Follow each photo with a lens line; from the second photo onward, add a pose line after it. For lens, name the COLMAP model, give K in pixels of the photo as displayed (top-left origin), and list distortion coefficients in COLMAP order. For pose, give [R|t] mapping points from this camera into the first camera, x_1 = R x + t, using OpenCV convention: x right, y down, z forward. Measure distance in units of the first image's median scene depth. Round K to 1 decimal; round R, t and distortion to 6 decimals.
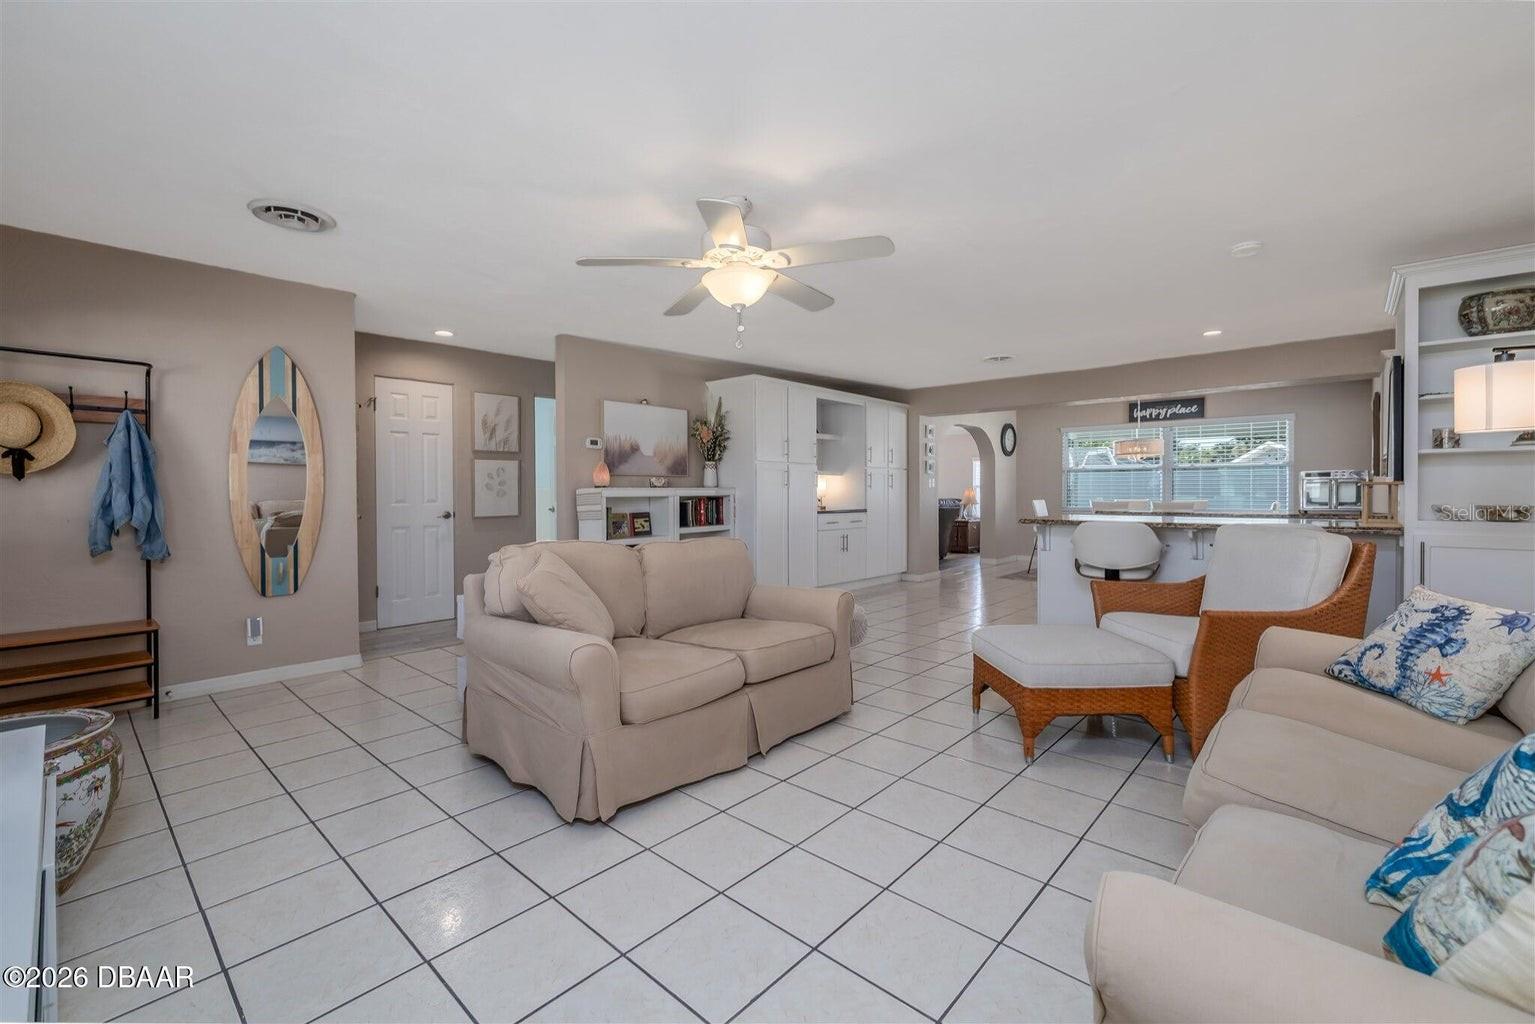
lens RADIAL K [[653.5, 0, 762.2], [0, 653.5, 501.9], [0, 0, 1]] dist [0.002039, 0.000773]
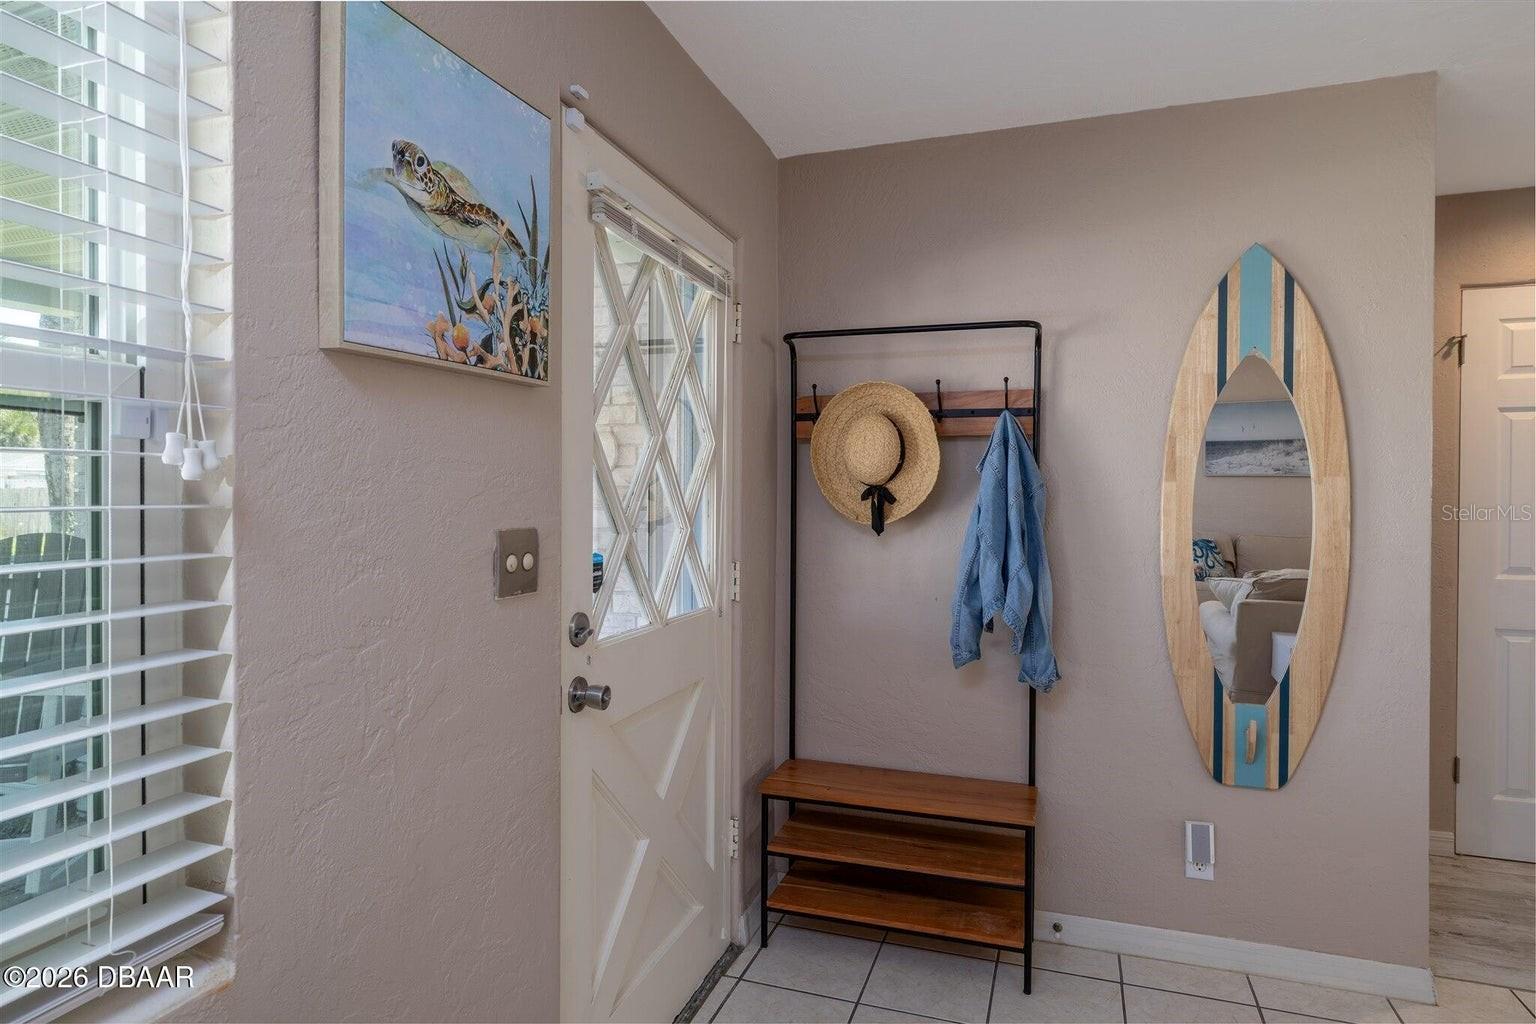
lens RADIAL K [[871.2, 0, 769.2], [0, 871.2, 500.5], [0, 0, 1]] dist [0.001374, 0.001552]
pose [[0.399557, 0.010733, -0.916645, -0.315049], [-0.020884, 0.999779, 0.002603, -0.052789], [0.916470, 0.018104, 0.399693, 0.445151]]
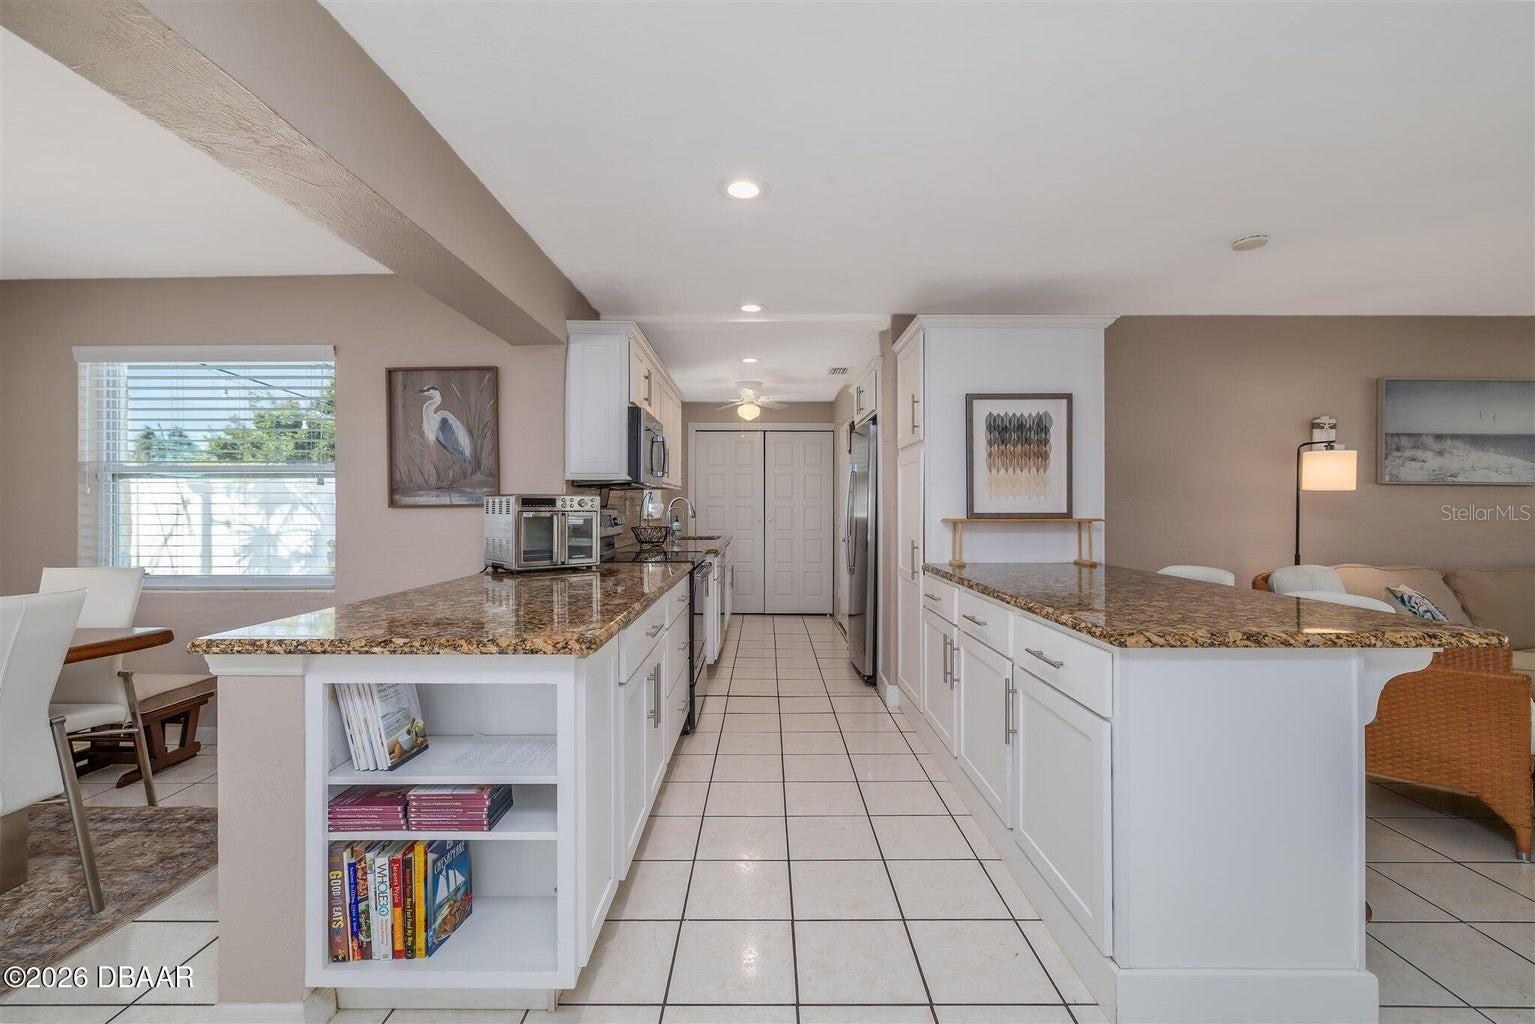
lens RADIAL K [[653.5, 0, 753.1], [0, 653.5, 505.8], [0, 0, 1]] dist [0.002039, 0.000773]
pose [[-0.668693, 0.006882, 0.743507, 0.456736], [0.015861, 0.999862, 0.005011, -0.054478], [-0.743369, 0.015144, -0.668710, 1.720906]]
